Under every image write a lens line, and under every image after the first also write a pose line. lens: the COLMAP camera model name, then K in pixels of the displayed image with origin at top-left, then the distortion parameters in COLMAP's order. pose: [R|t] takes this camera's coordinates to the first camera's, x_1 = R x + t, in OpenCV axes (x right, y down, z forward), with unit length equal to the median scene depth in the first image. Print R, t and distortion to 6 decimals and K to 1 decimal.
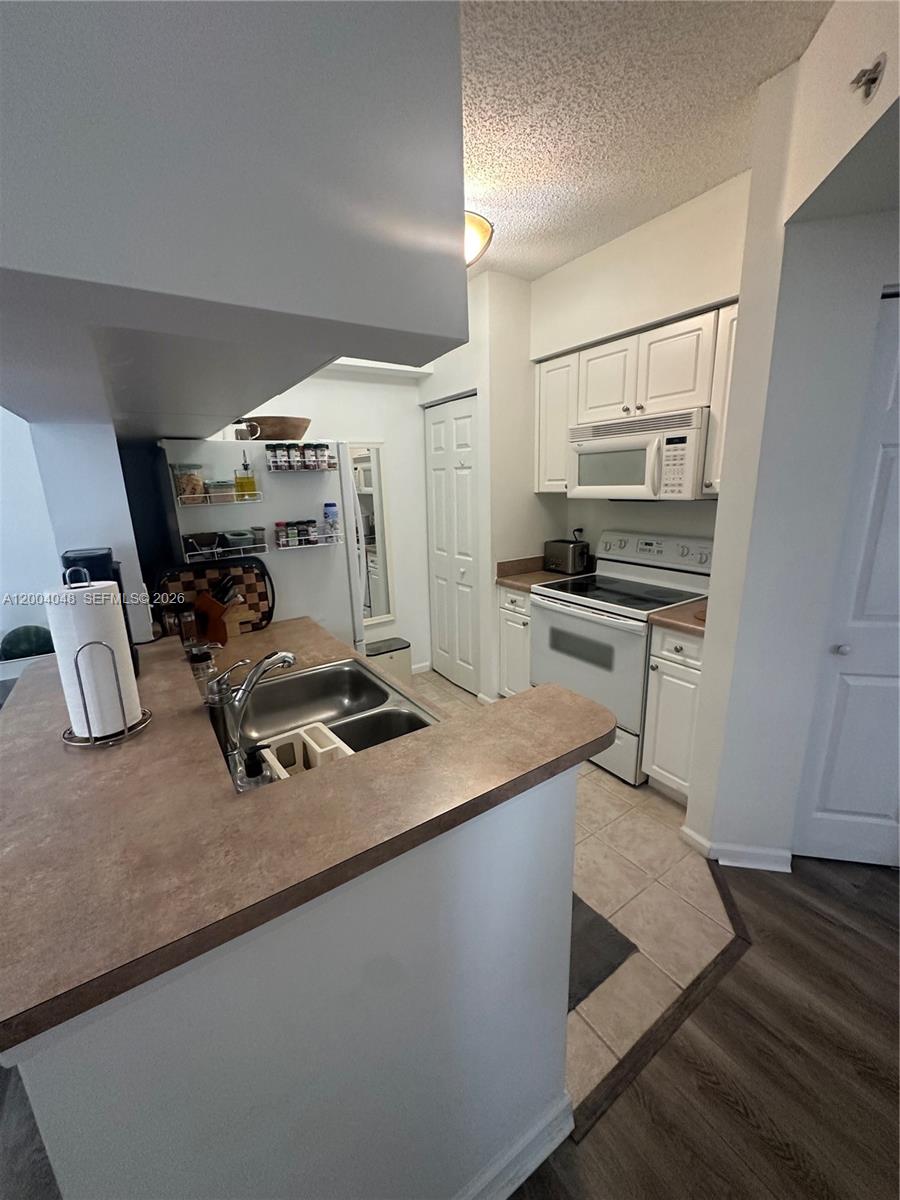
lens RADIAL K [[483.1, 0, 454.4], [0, 483.1, 596.3], [0, 0, 1]] dist [-0.000585, -0.000010]
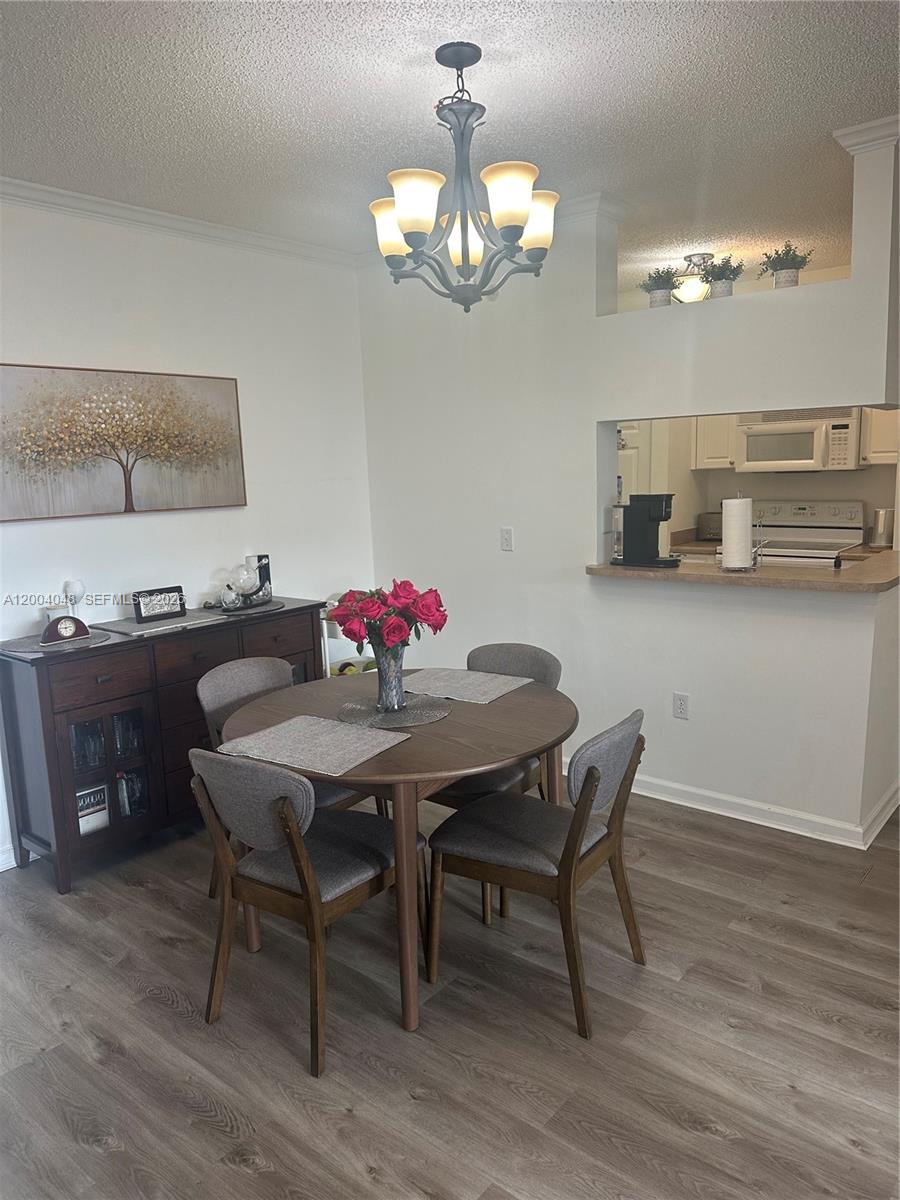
lens RADIAL K [[843.3, 0, 448.5], [0, 843.3, 602.1], [0, 0, 1]] dist [0.021305, -0.026718]
pose [[0.960095, -0.053556, 0.274498, -1.179804], [0.075725, 0.994612, -0.070803, 0.234429], [-0.269227, 0.088763, 0.958978, -0.871804]]
